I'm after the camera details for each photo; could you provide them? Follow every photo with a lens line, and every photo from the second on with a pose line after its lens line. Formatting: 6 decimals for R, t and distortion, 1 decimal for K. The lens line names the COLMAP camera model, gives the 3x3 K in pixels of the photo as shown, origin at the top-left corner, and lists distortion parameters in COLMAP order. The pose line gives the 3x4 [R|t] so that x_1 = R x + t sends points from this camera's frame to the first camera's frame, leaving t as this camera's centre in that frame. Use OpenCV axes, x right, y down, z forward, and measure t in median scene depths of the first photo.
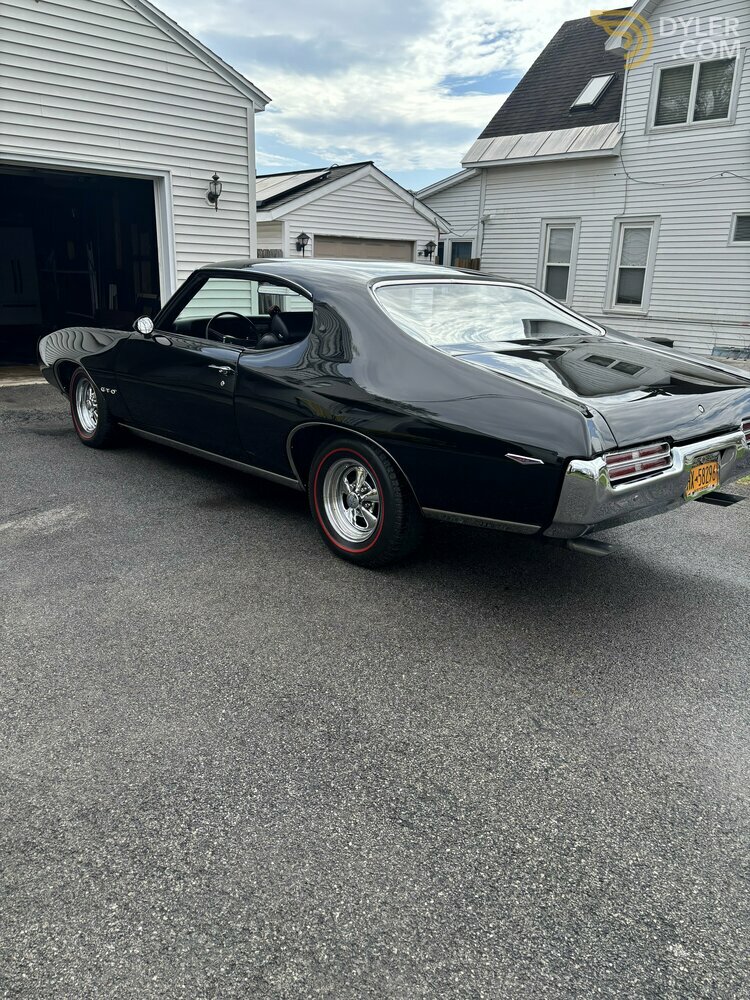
lens RADIAL K [[780.4, 0, 374.5], [0, 780.4, 495.3], [0, 0, 1]] dist [0.034855, -0.017286]
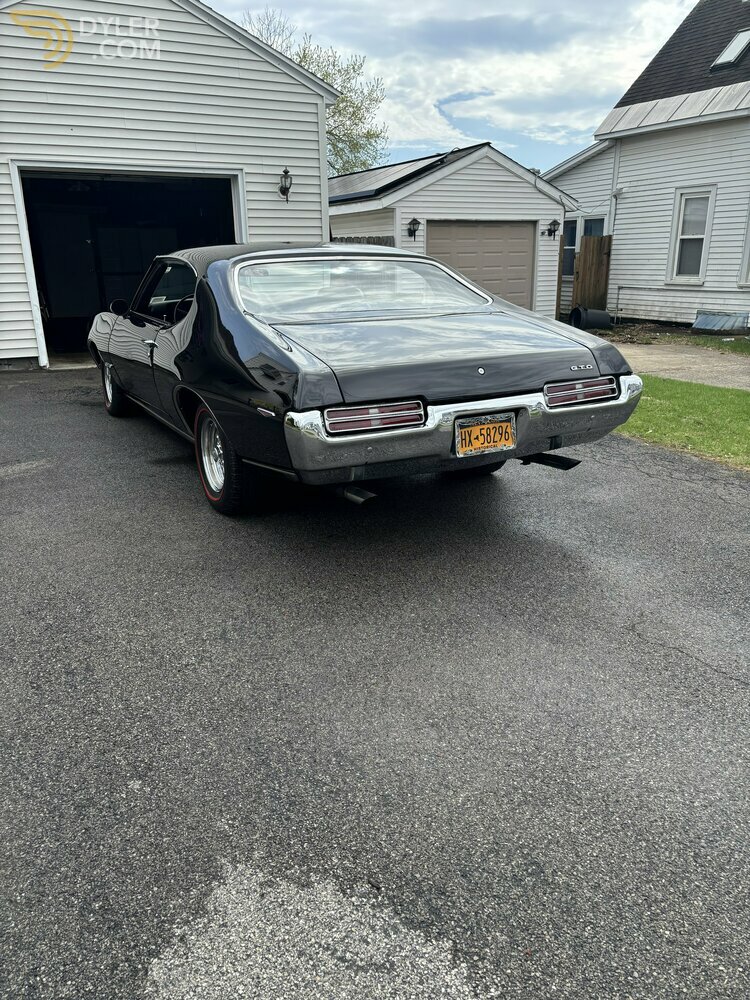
lens RADIAL K [[780.4, 0, 377.4], [0, 780.4, 505.5], [0, 0, 1]] dist [0.034855, -0.017286]
pose [[0.967803, 0.037082, -0.248962, 0.120307], [-0.030386, 0.999067, 0.030686, 0.009330], [0.249868, -0.022132, 0.968027, -0.012648]]
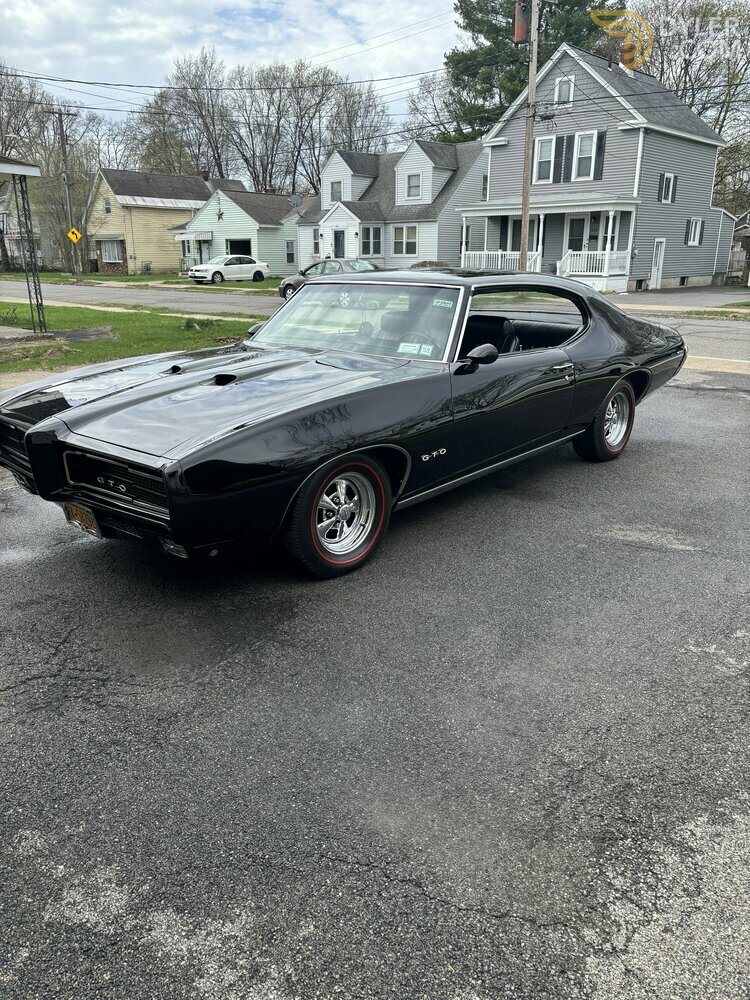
lens RADIAL K [[780.4, 0, 376.8], [0, 780.4, 501.3], [0, 0, 1]] dist [0.034855, -0.017286]
pose [[-0.118248, -0.332022, 0.935830, -0.369559], [0.280569, 0.892869, 0.352232, -0.131397], [-0.952522, 0.304215, -0.012425, 0.373477]]
